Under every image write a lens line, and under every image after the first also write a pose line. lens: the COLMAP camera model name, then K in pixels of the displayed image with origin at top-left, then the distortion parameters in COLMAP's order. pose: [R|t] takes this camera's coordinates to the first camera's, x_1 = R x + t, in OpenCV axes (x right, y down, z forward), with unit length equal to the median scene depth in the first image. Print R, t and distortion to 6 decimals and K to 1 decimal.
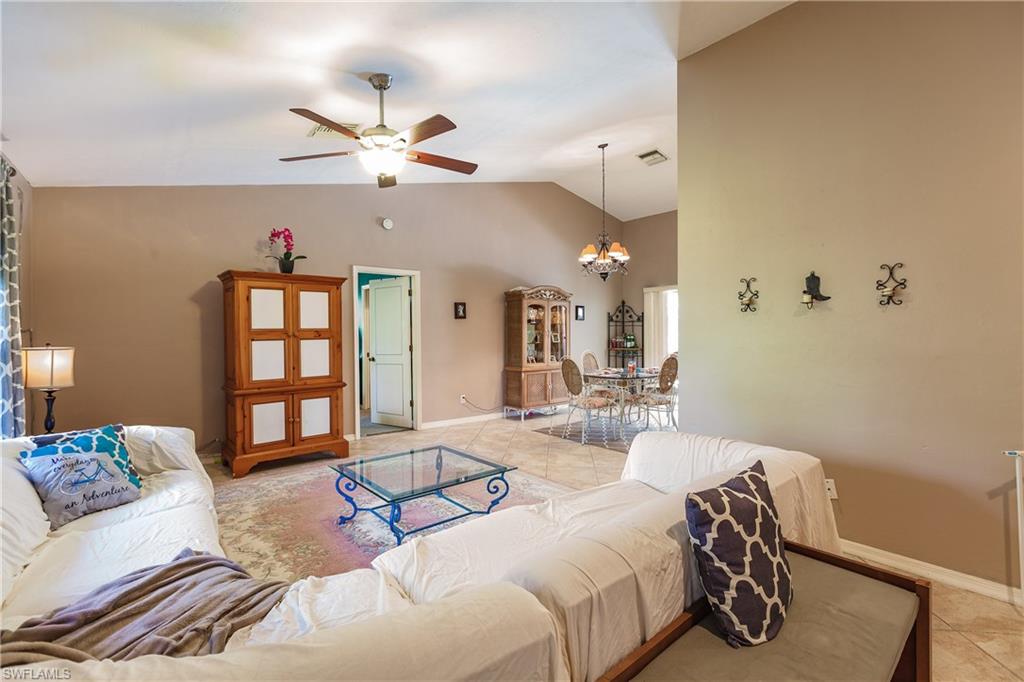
lens RADIAL K [[460.3, 0, 503.7], [0, 460.3, 334.6], [0, 0, 1]] dist [-0.001536, -0.000471]
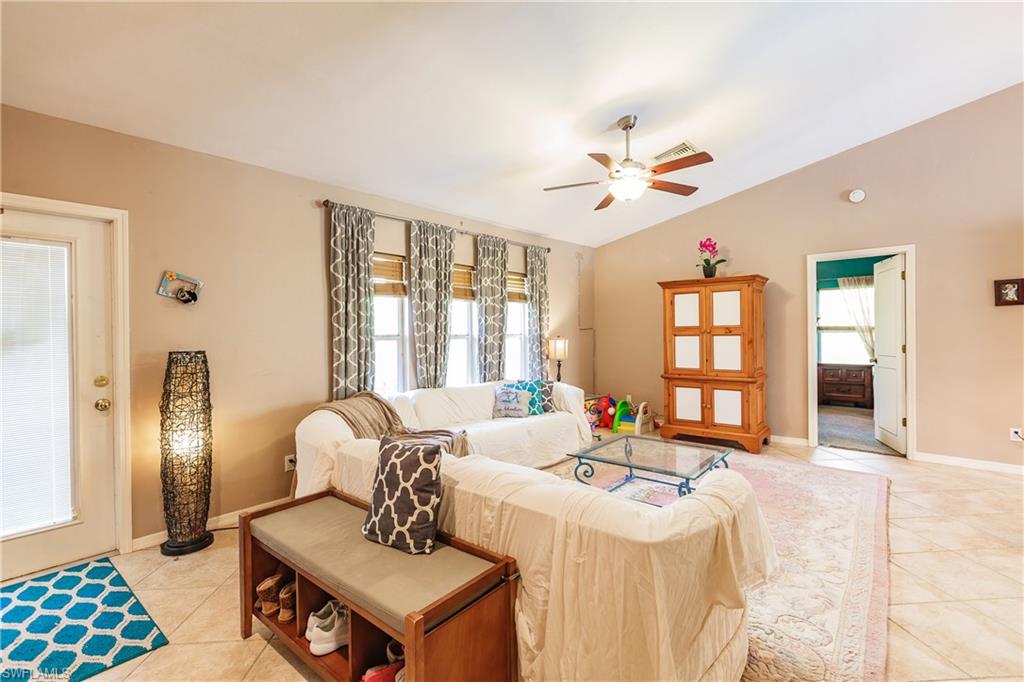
lens RADIAL K [[460.3, 0, 515.4], [0, 460.3, 336.9], [0, 0, 1]] dist [-0.001536, -0.000471]
pose [[0.168986, 0.015373, -0.985498, 0.588955], [0.003446, 0.999863, 0.016188, -0.005953], [0.985612, -0.006131, 0.168910, 0.337959]]
